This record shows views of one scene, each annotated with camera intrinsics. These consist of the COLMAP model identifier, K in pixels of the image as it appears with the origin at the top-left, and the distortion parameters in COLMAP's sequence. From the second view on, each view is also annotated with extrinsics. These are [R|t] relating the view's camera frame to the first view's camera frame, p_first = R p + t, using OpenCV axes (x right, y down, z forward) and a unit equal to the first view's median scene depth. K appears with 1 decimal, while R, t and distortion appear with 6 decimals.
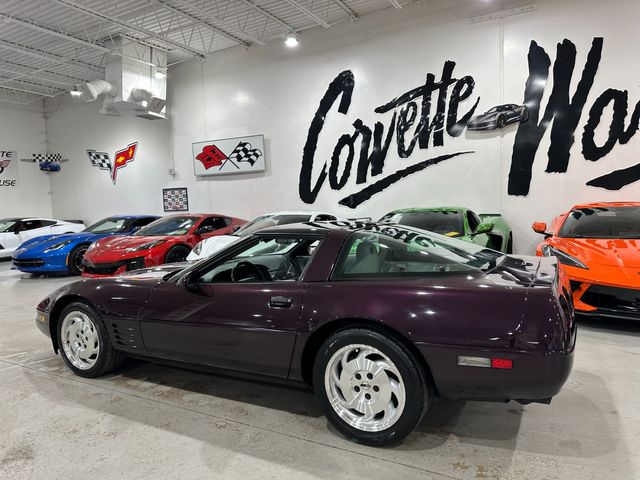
lens RADIAL K [[448.7, 0, 322.0], [0, 448.7, 240.5], [0, 0, 1]] dist [0.076210, -0.101271]
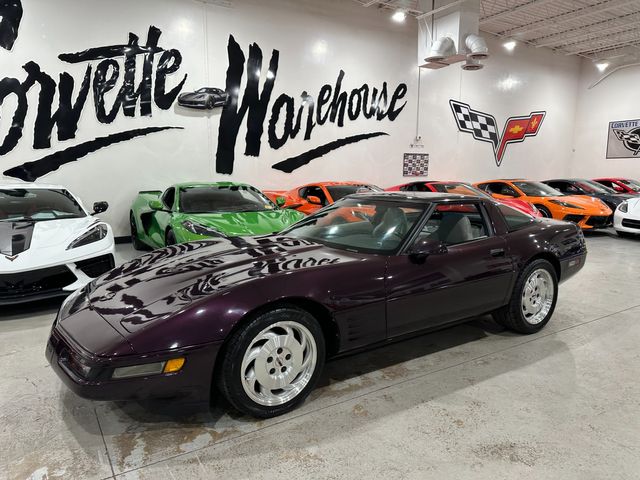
lens RADIAL K [[448.5, 0, 321.5], [0, 448.5, 248.4], [0, 0, 1]] dist [0.075441, -0.093933]
pose [[0.476554, -0.107597, 0.872536, -0.386611], [0.054685, 0.994188, 0.092731, -0.005135], [-0.877443, 0.003523, 0.479669, 0.219788]]
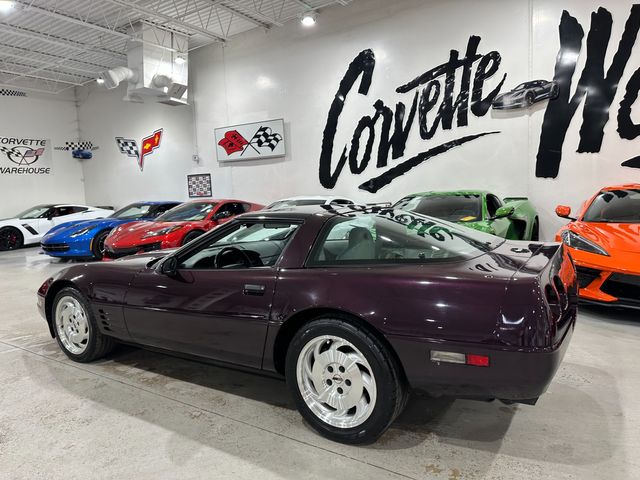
lens RADIAL K [[448.7, 0, 322.0], [0, 448.7, 240.5], [0, 0, 1]] dist [0.076210, -0.101271]
pose [[0.997108, 0.001333, -0.075980, 0.033137], [0.001051, 0.999509, 0.031330, 0.000820], [0.075985, -0.031320, 0.996617, 0.017443]]
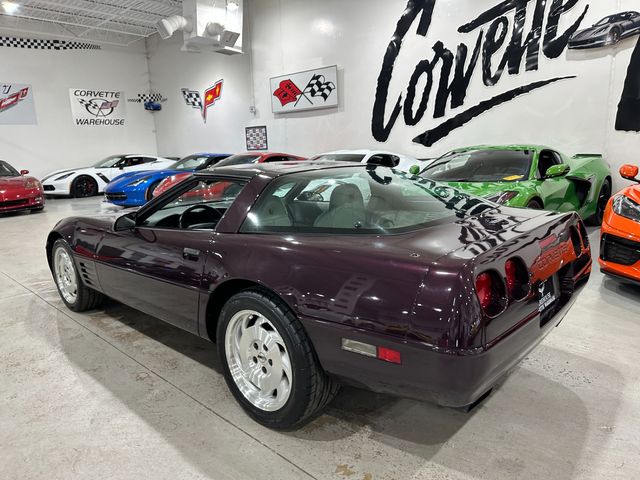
lens RADIAL K [[451.2, 0, 321.0], [0, 451.2, 237.4], [0, 0, 1]] dist [0.070813, -0.107184]
pose [[0.967637, 0.052132, -0.246901, 0.098568], [-0.020911, 0.991627, 0.127427, -0.003166], [0.251476, -0.118141, 0.960626, 0.058701]]
